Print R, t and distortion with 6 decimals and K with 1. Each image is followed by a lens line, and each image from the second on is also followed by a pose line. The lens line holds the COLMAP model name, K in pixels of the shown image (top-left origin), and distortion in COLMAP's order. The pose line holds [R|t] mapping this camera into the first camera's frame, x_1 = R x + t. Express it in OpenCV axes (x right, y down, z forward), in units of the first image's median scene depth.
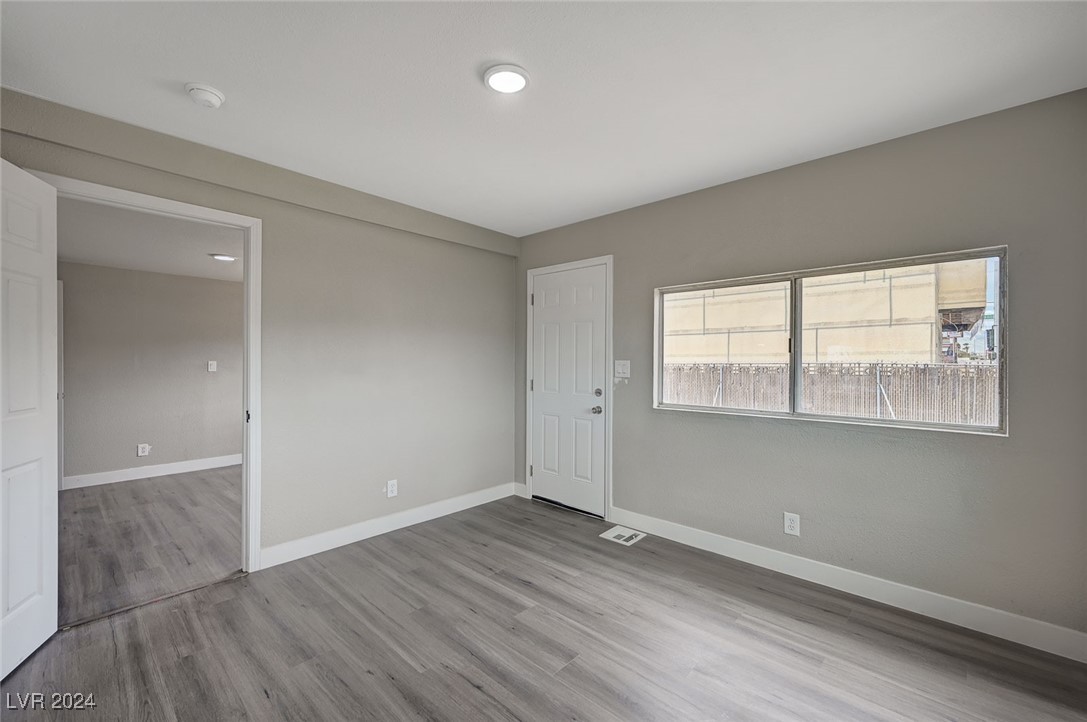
lens RADIAL K [[448.8, 0, 547.5], [0, 448.8, 361.6], [0, 0, 1]] dist [-0.000957, -0.000011]
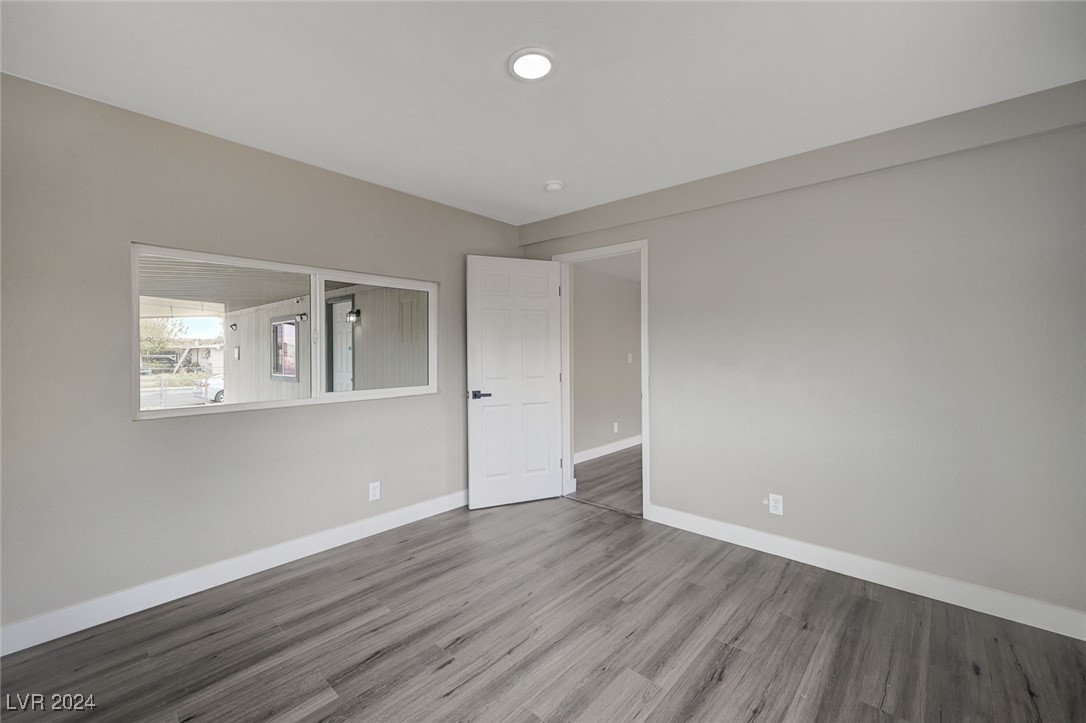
lens RADIAL K [[448.3, 0, 547.0], [0, 448.3, 362.1], [0, 0, 1]] dist [-0.000957, -0.000011]
pose [[0.013159, 0.020300, -0.999707, 0.622585], [0.000460, 0.999794, 0.020308, -0.002716], [0.999913, -0.000727, 0.013147, 0.724195]]
